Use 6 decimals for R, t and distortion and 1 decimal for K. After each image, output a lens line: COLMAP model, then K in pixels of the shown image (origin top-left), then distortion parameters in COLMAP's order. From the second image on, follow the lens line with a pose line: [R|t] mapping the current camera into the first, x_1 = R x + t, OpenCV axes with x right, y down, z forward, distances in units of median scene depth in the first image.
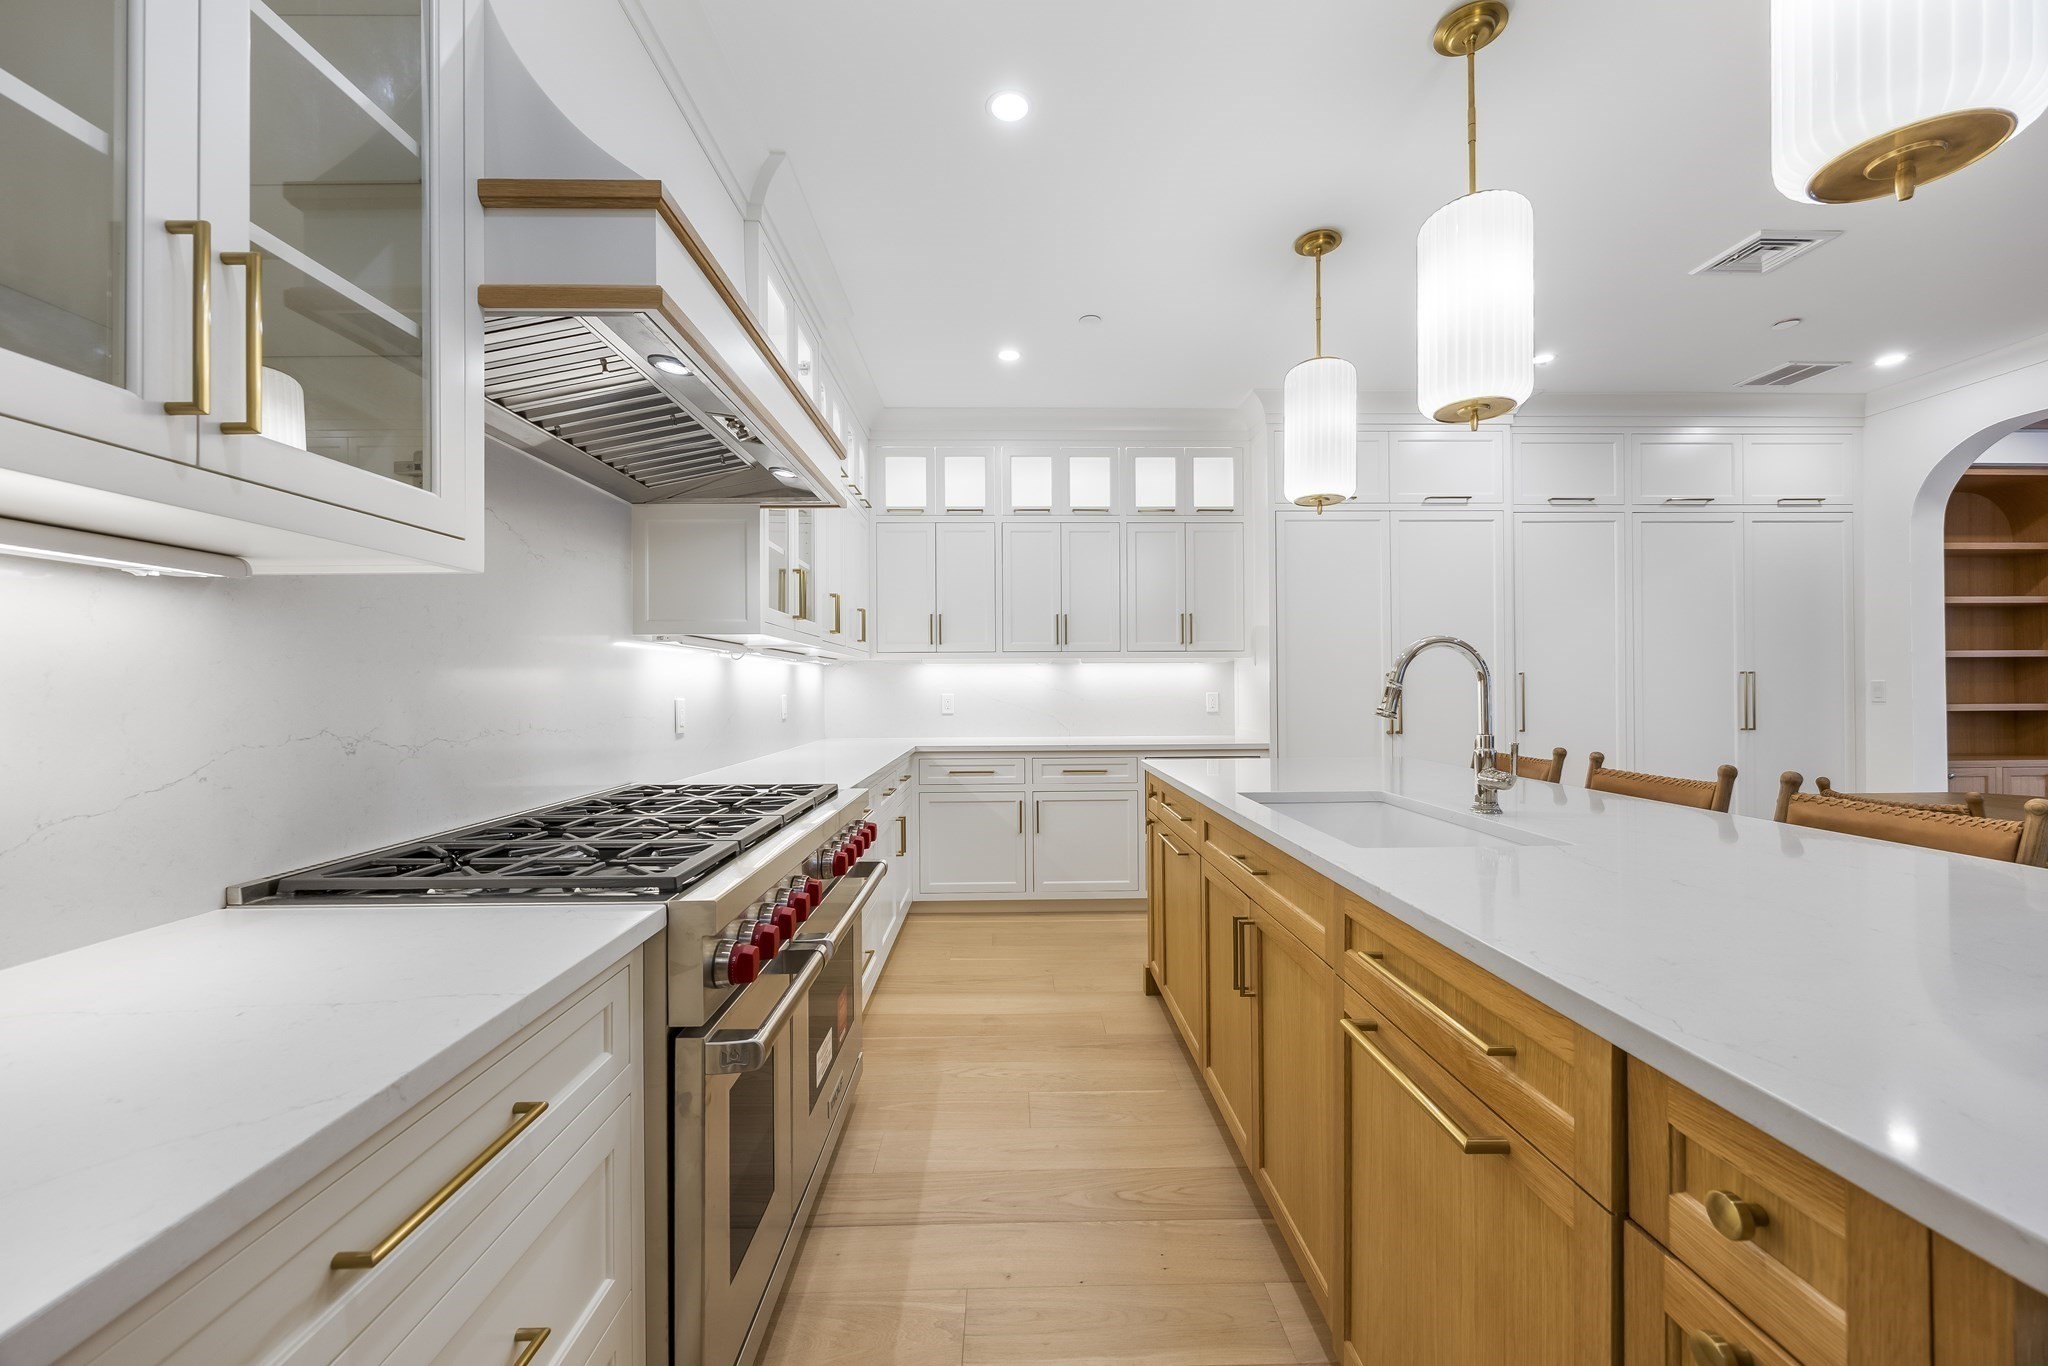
lens RADIAL K [[788.8, 0, 1022.0], [0, 788.8, 683.0], [0, 0, 1]] dist [-0.002727, -0.000040]
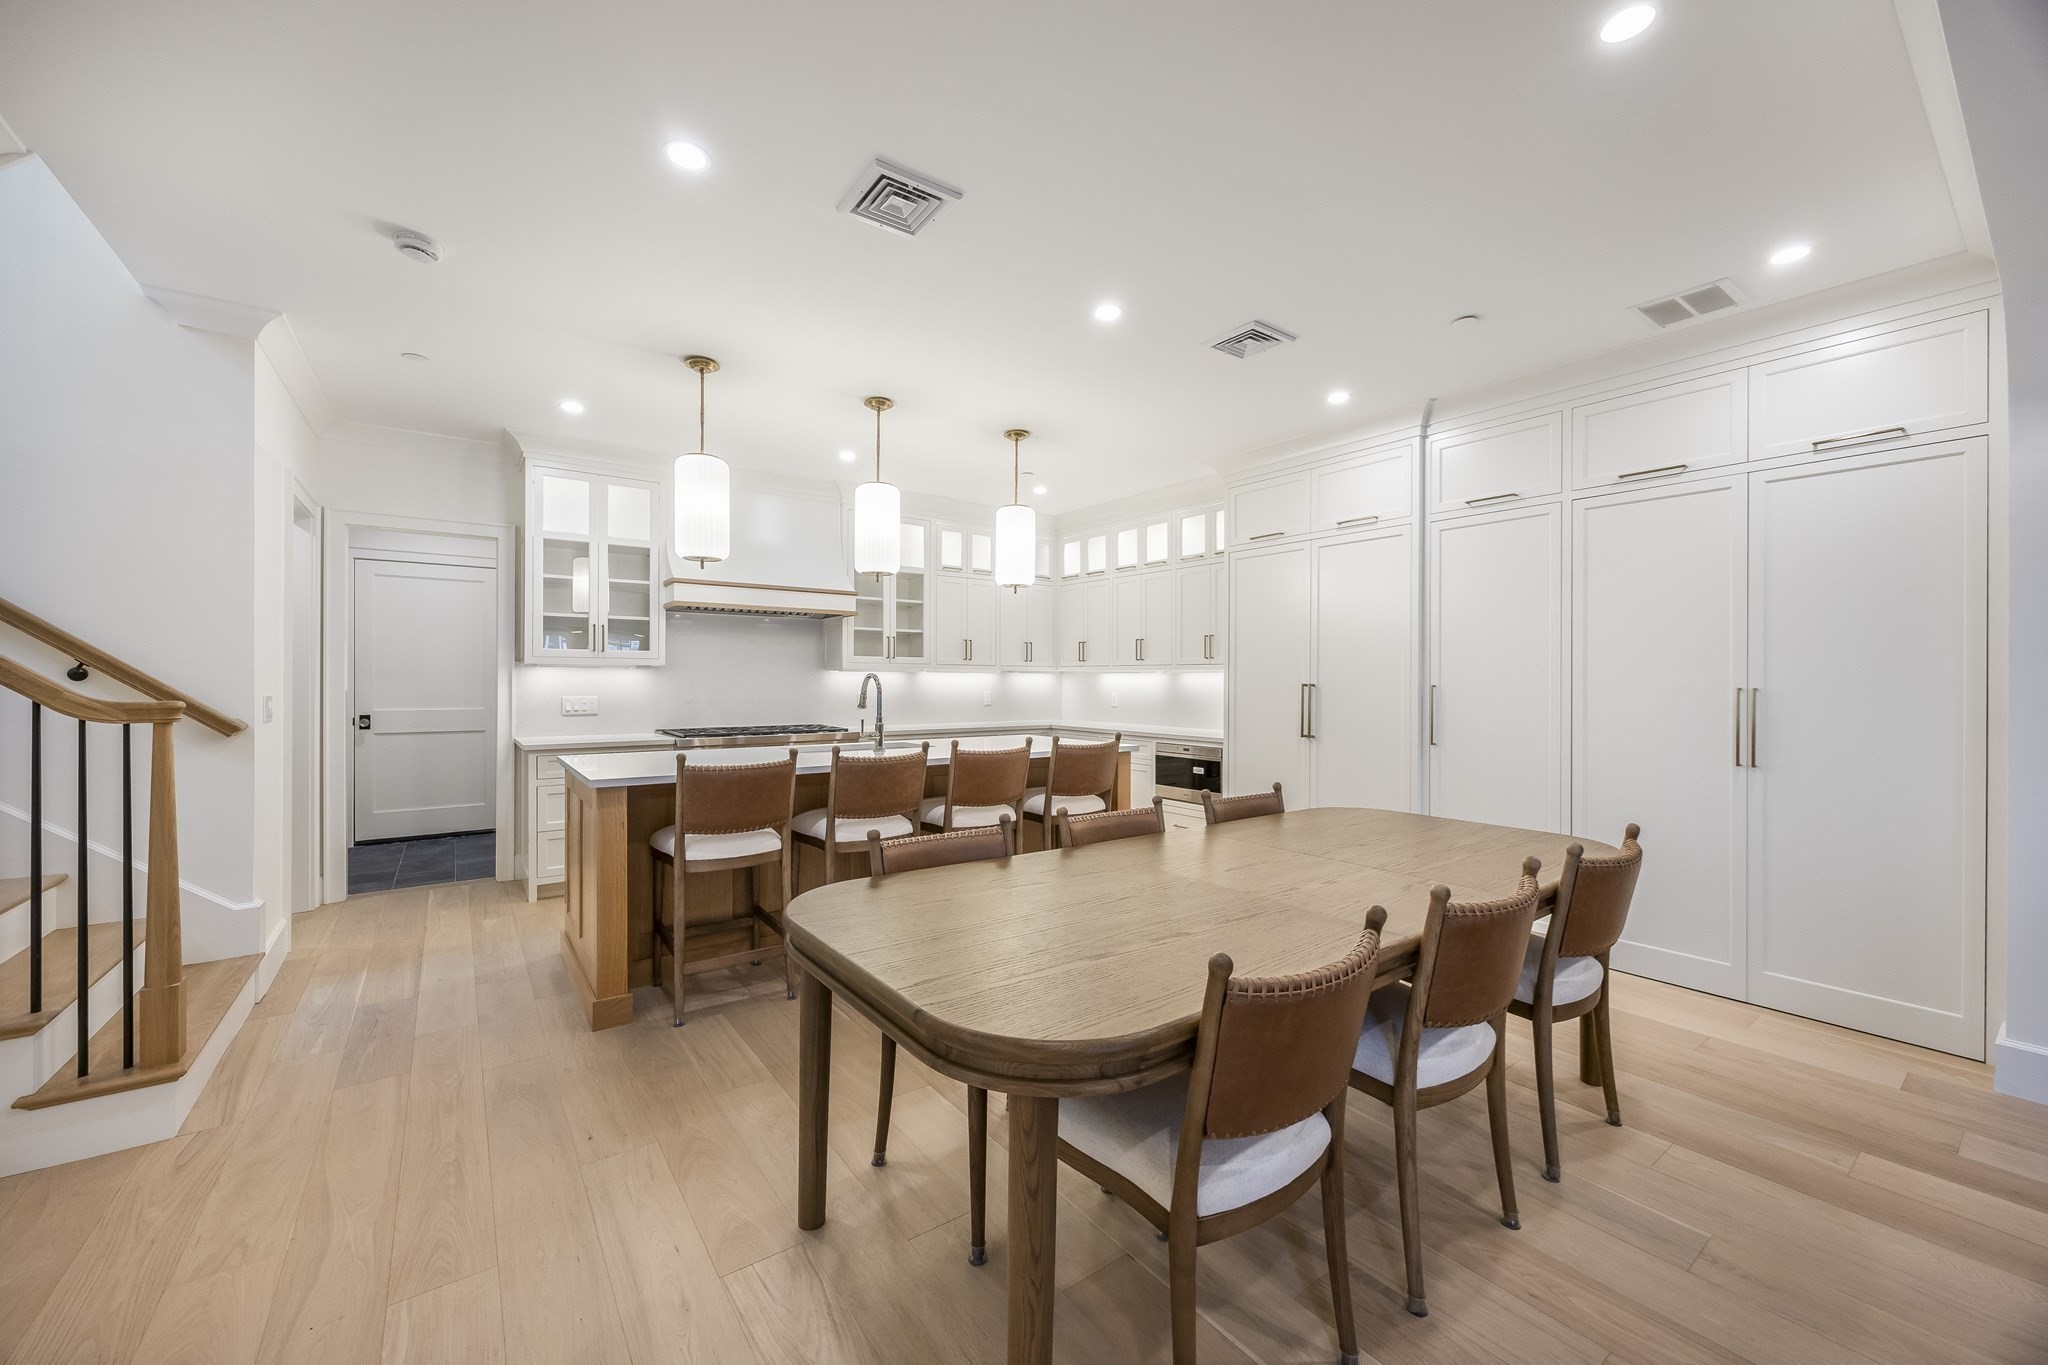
lens RADIAL K [[802.6, 0, 1027.7], [0, 802.6, 679.6], [0, 0, 1]] dist [0.006765, 0.000024]
pose [[0.573454, 0.008744, -0.819191, 2.146151], [-0.005648, 0.999961, 0.006719, -0.044133], [0.819218, 0.000774, 0.573481, 0.023546]]
